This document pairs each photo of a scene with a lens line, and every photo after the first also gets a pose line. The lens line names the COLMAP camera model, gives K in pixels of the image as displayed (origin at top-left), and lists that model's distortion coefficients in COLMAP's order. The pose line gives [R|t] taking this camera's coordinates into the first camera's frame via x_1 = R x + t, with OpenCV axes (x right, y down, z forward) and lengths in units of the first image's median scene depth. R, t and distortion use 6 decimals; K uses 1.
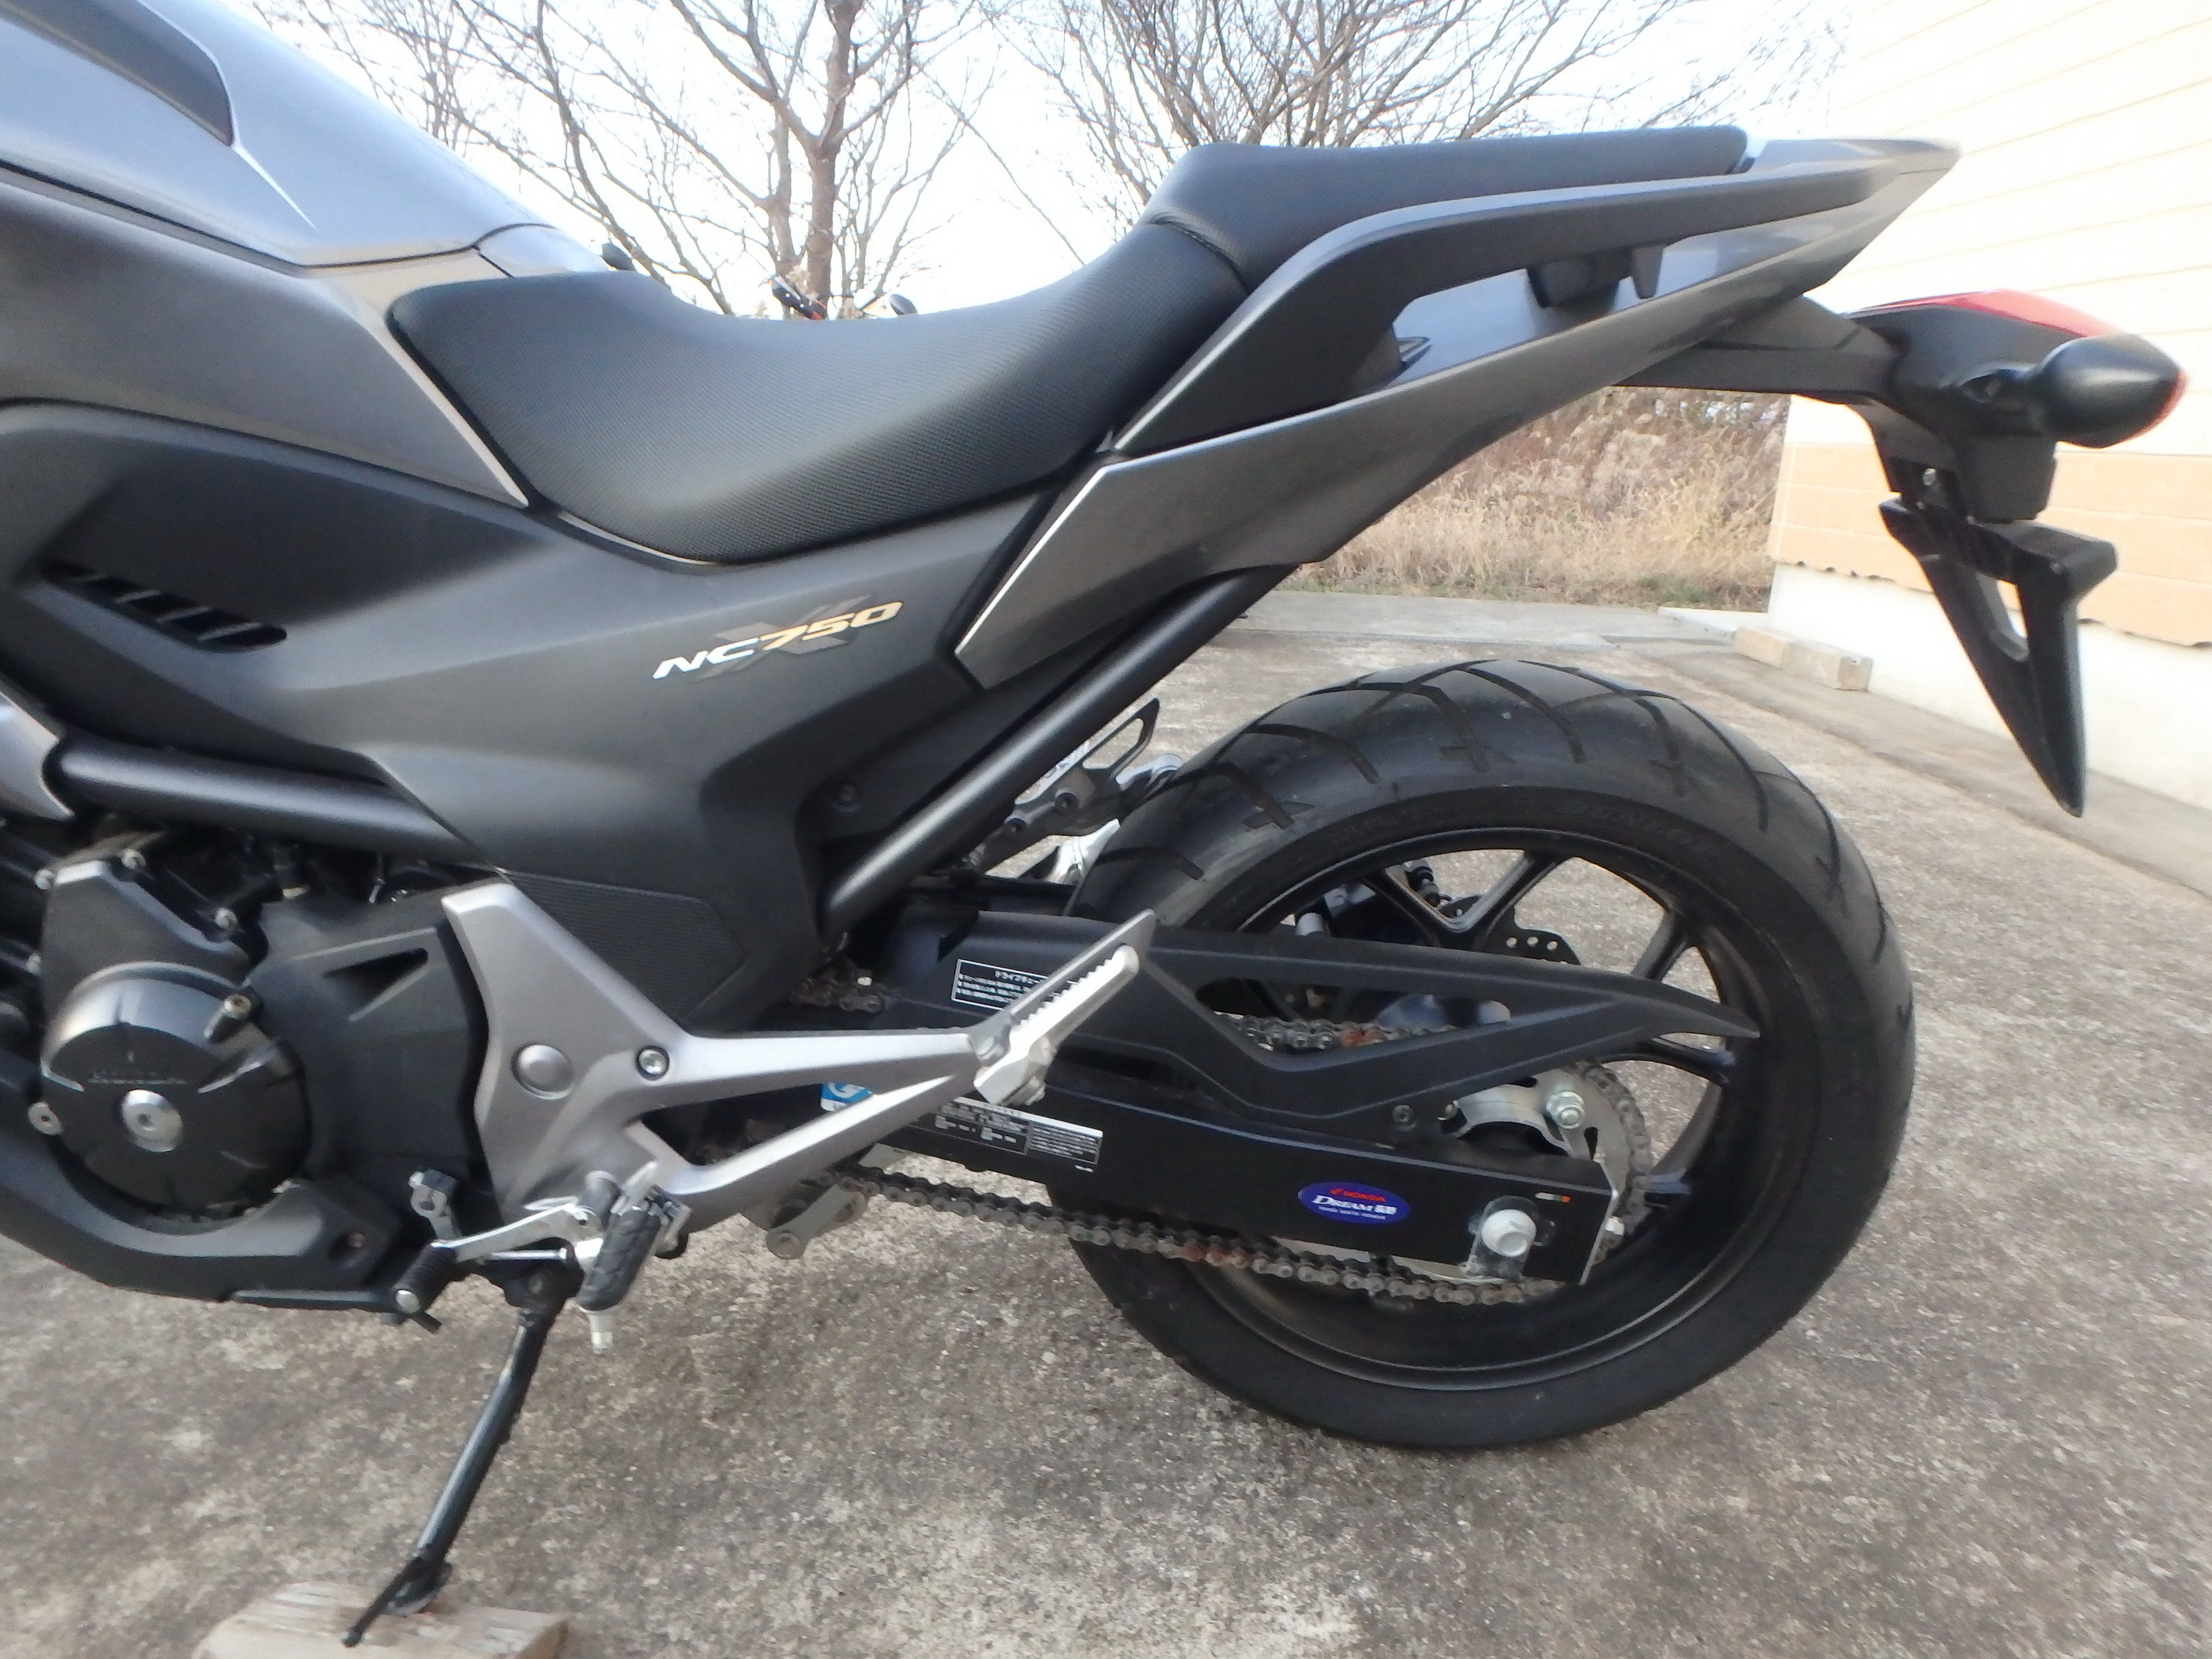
lens RADIAL K [[1376.2, 0, 1123.3], [0, 1376.2, 825.1], [0, 0, 1]] dist [-0.027619, 0.003939]
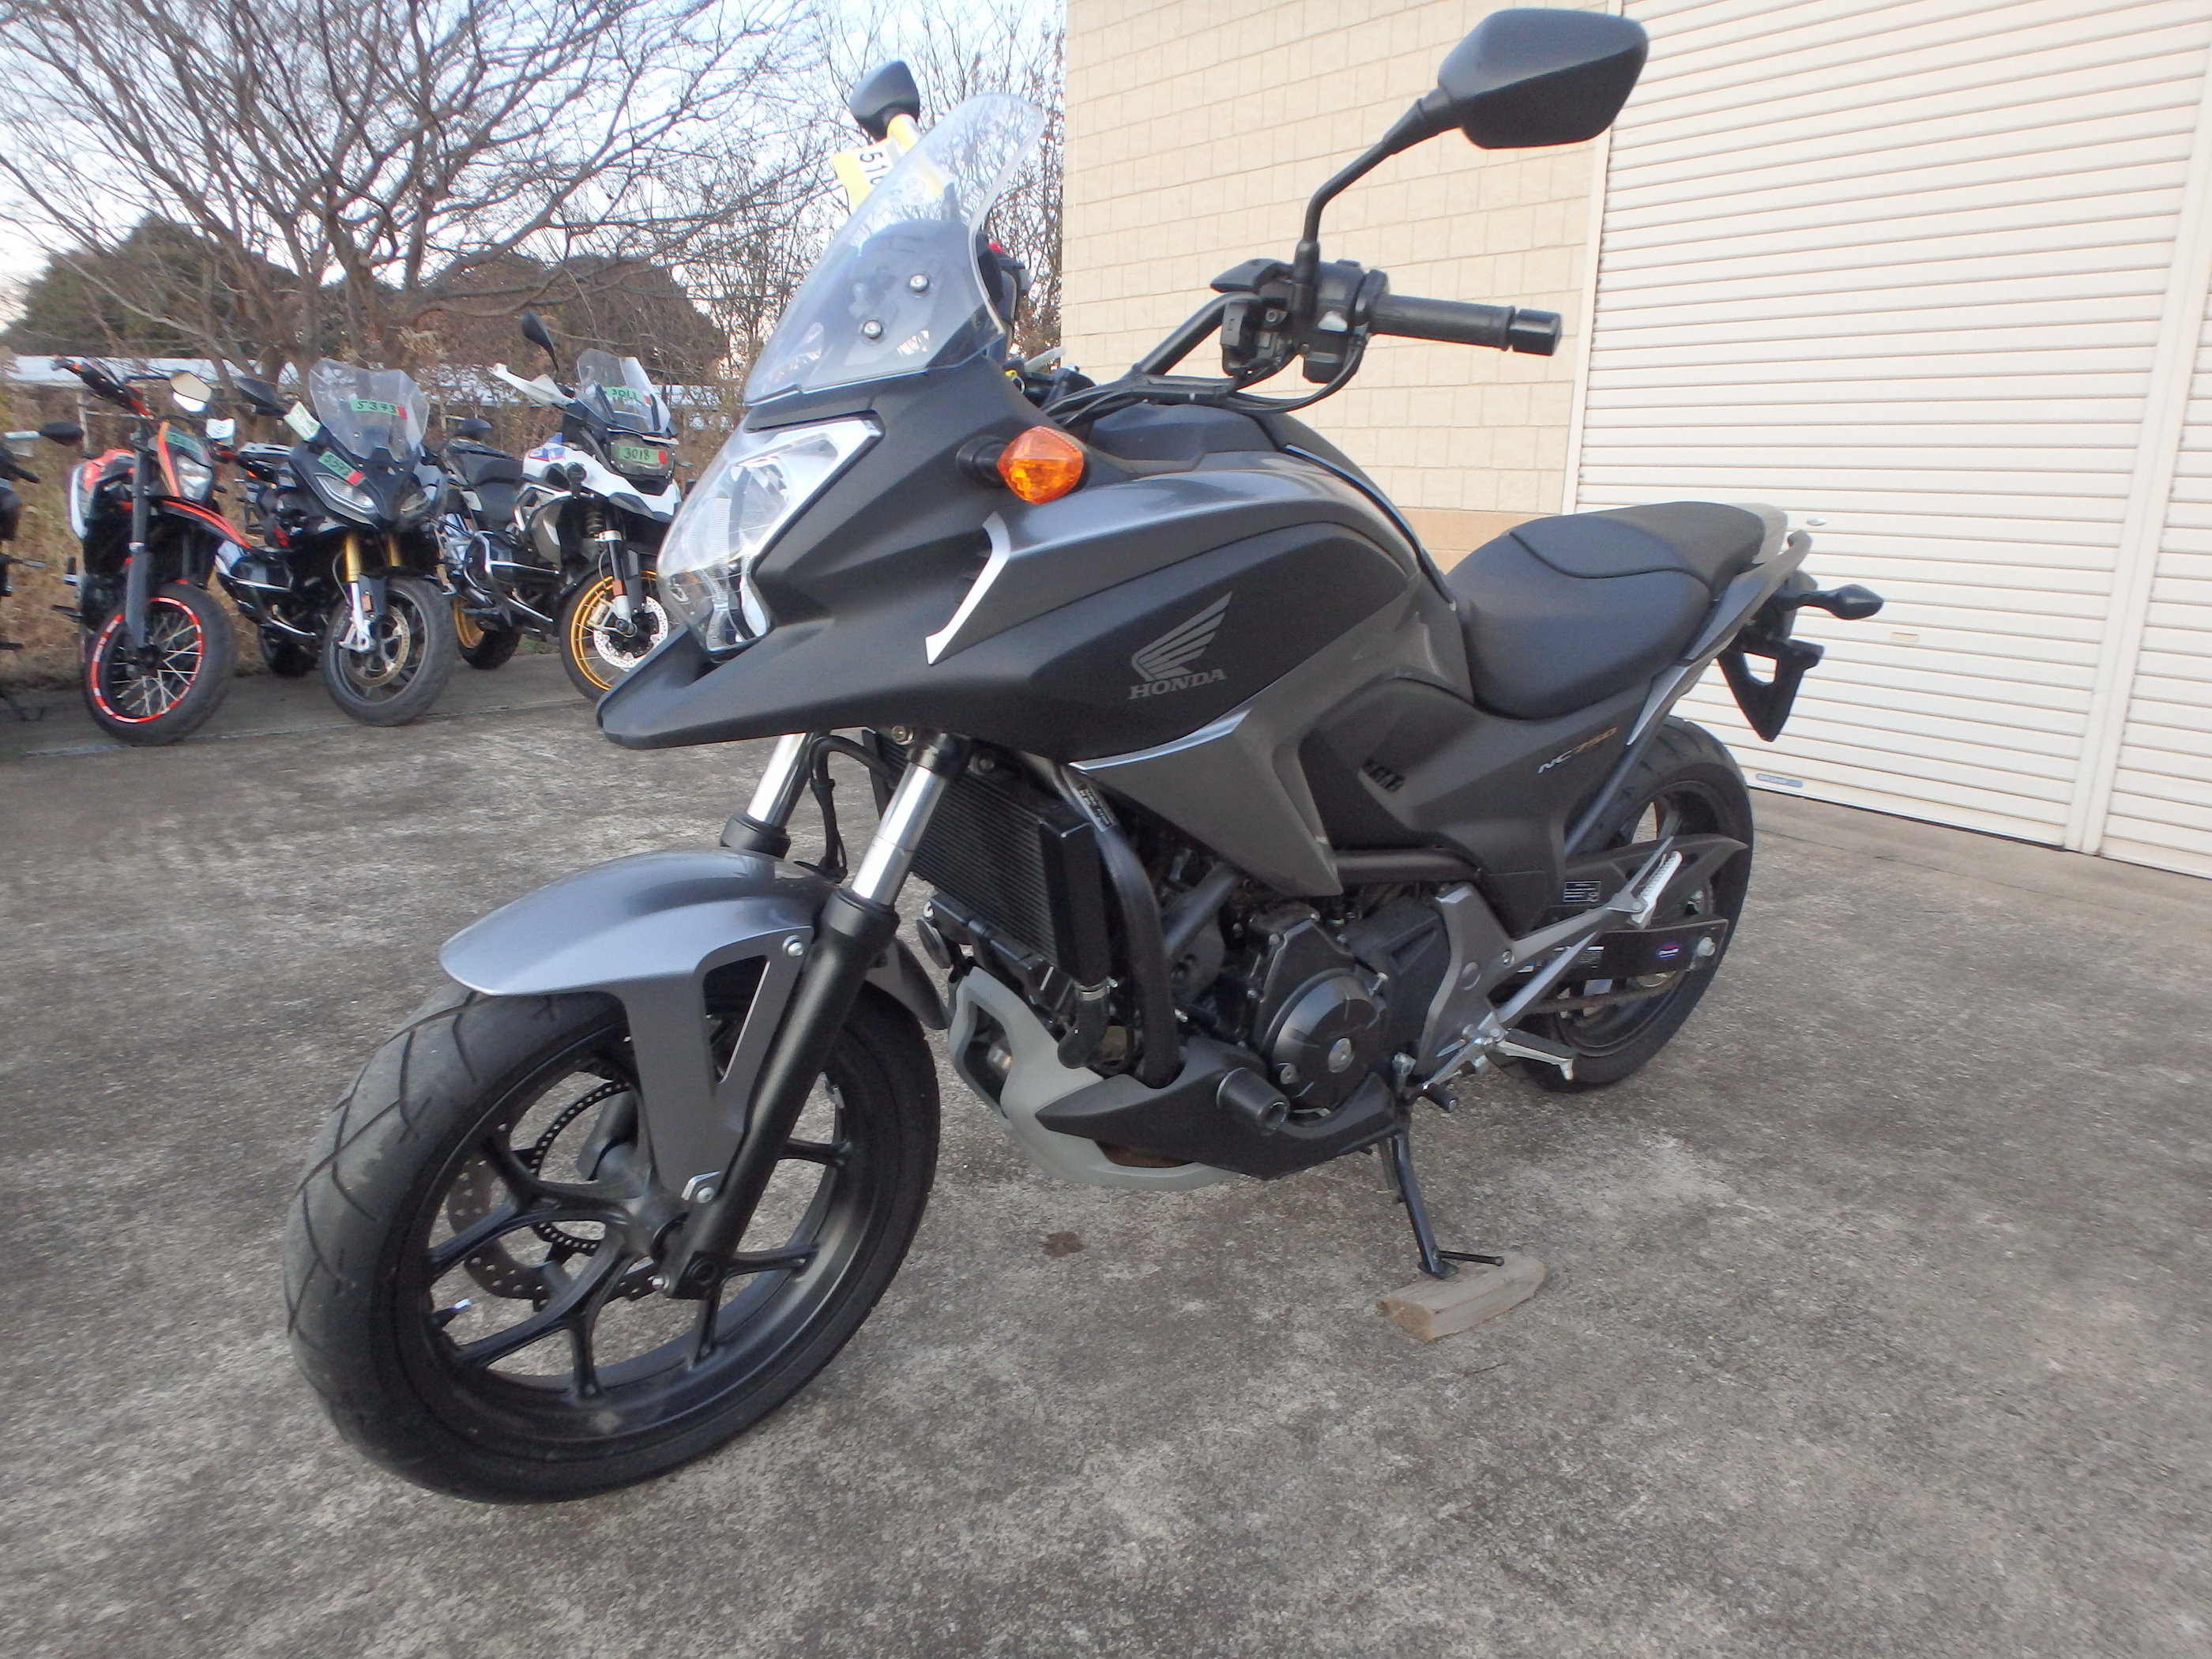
lens RADIAL K [[1374.4, 0, 1114.0], [0, 1374.4, 821.0], [0, 0, 1]] dist [-0.042439, 0.014217]
pose [[0.776841, -0.174481, 0.605040, -1.810221], [0.180794, 0.982192, 0.051114, -0.218359], [-0.603184, 0.069680, 0.794552, -0.271961]]
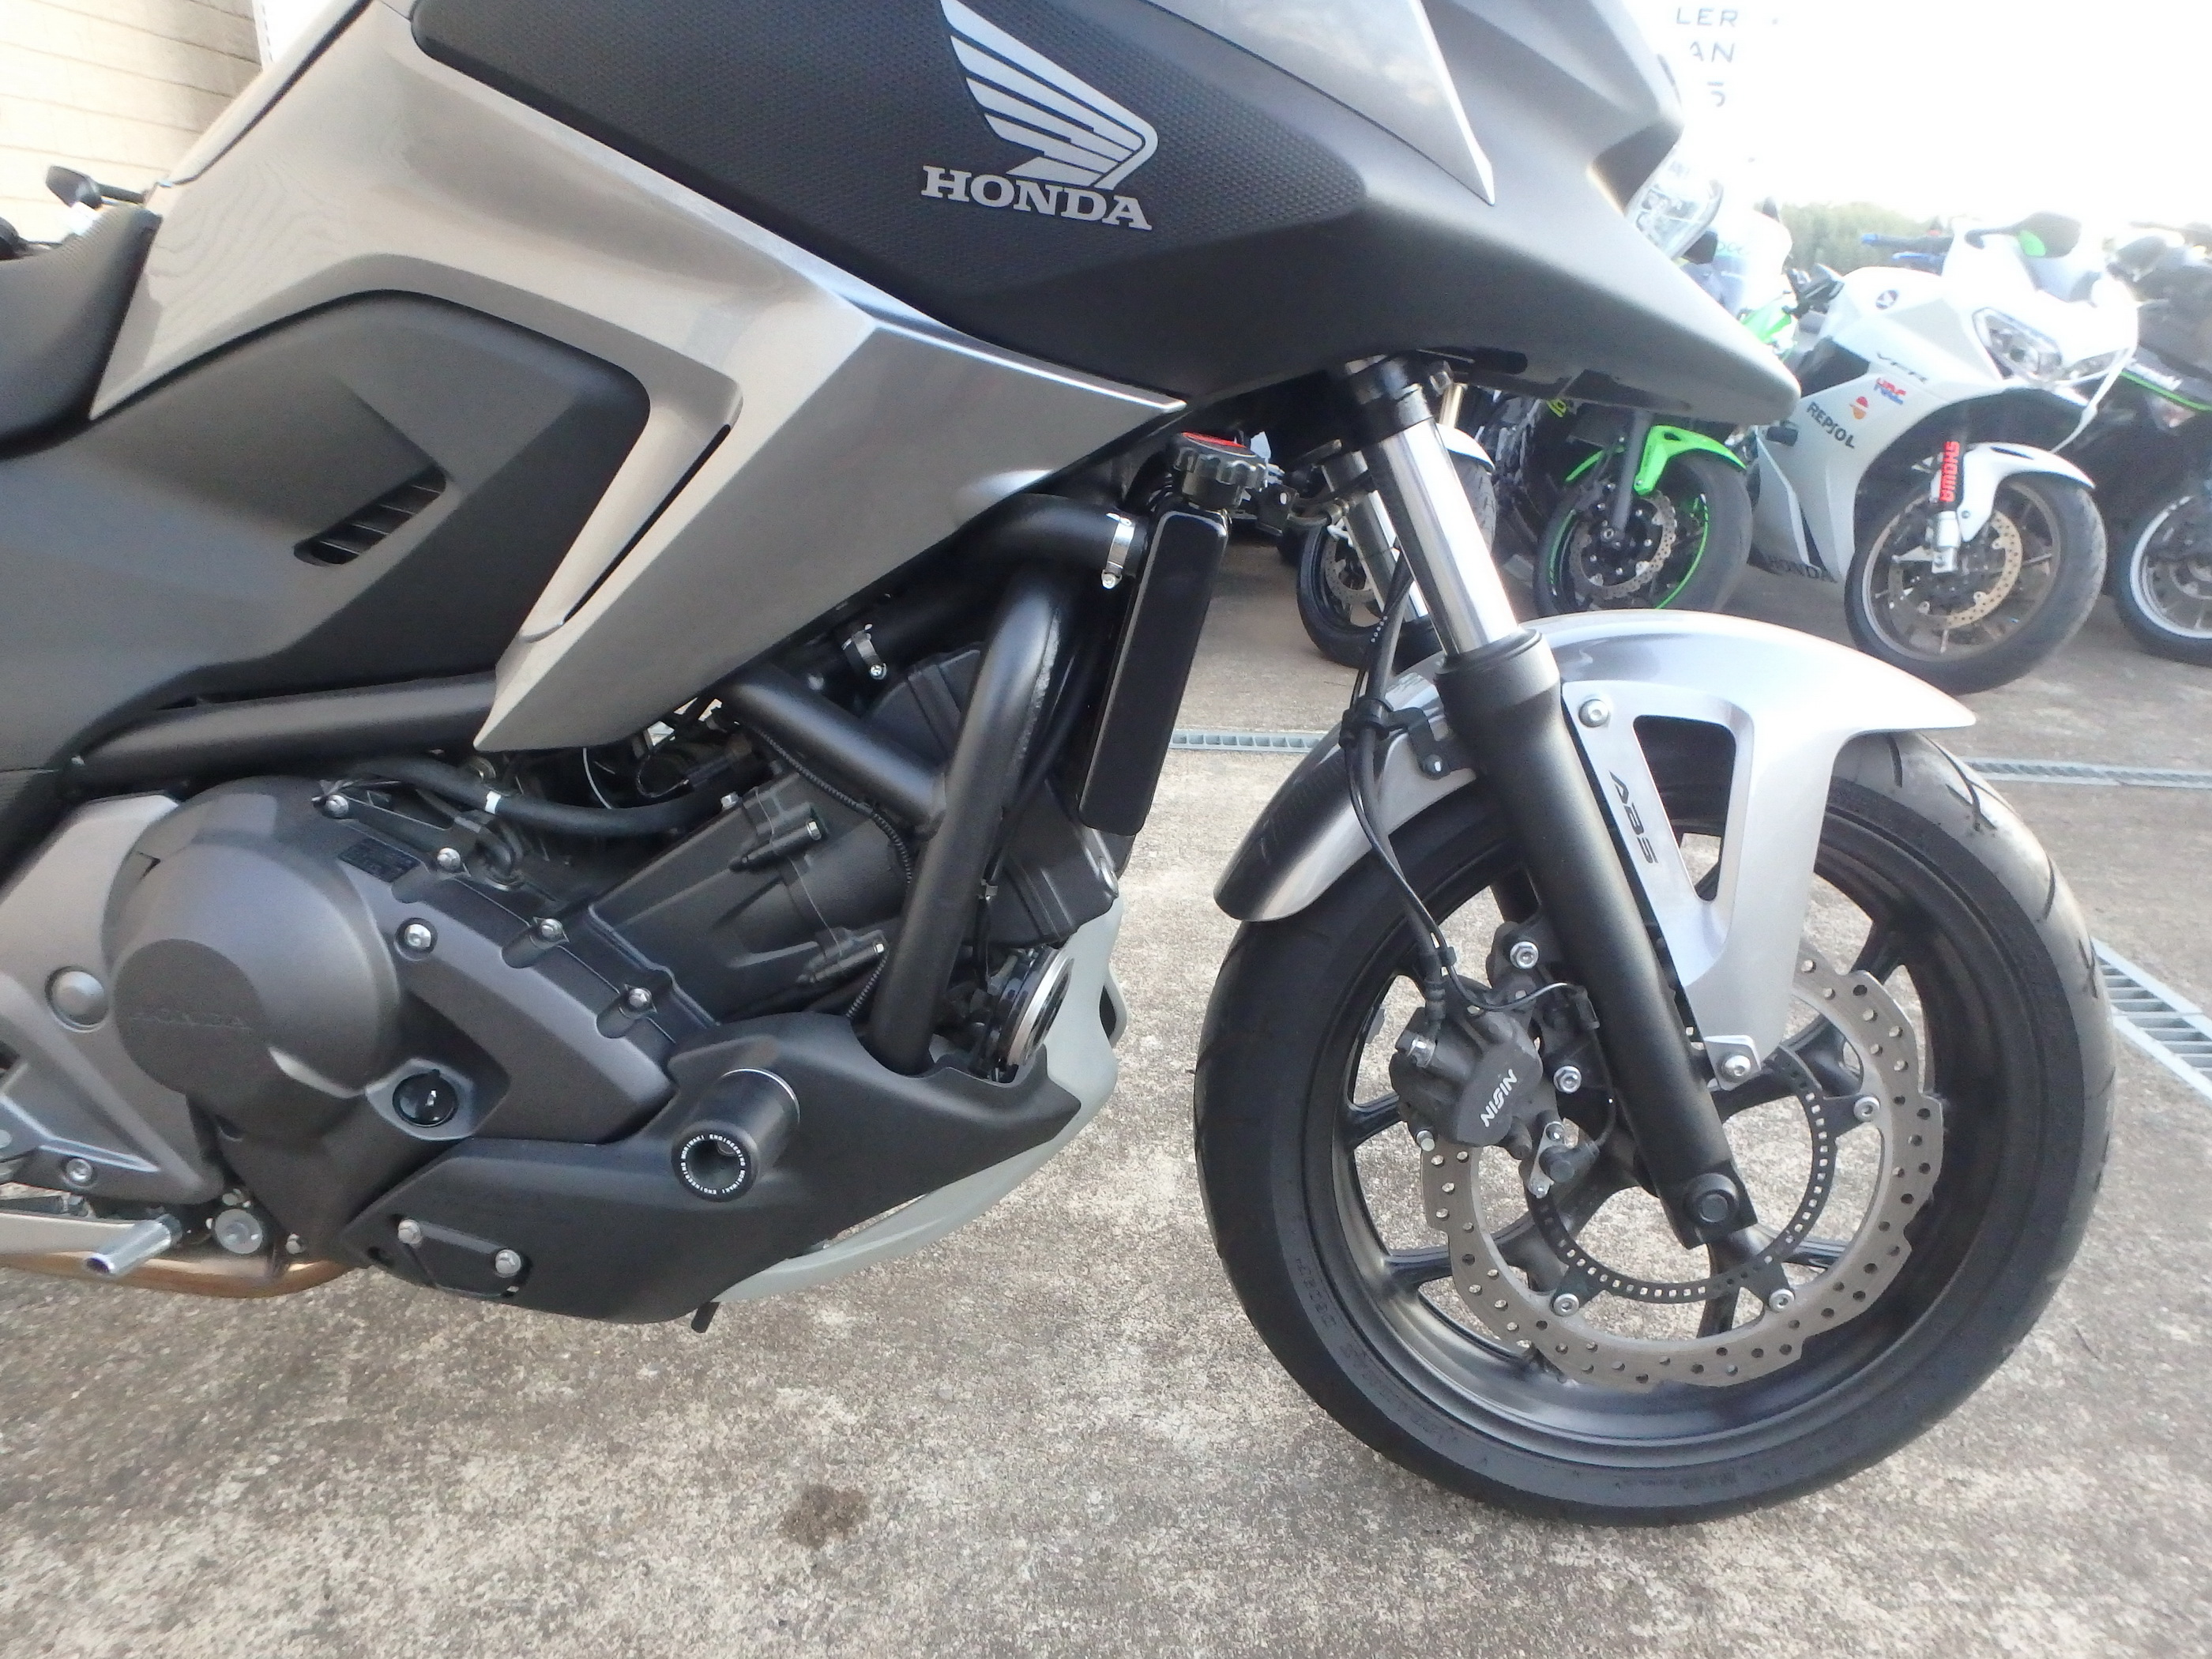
lens RADIAL K [[1360.8, 0, 1151.9], [0, 1360.8, 834.2], [0, 0, 1]] dist [-0.030920, 0.014720]
pose [[-0.997731, -0.065016, 0.017501, -1.054995], [-0.041437, 0.797805, 0.601490, -0.596126], [-0.053069, 0.599400, -0.798688, 1.819391]]
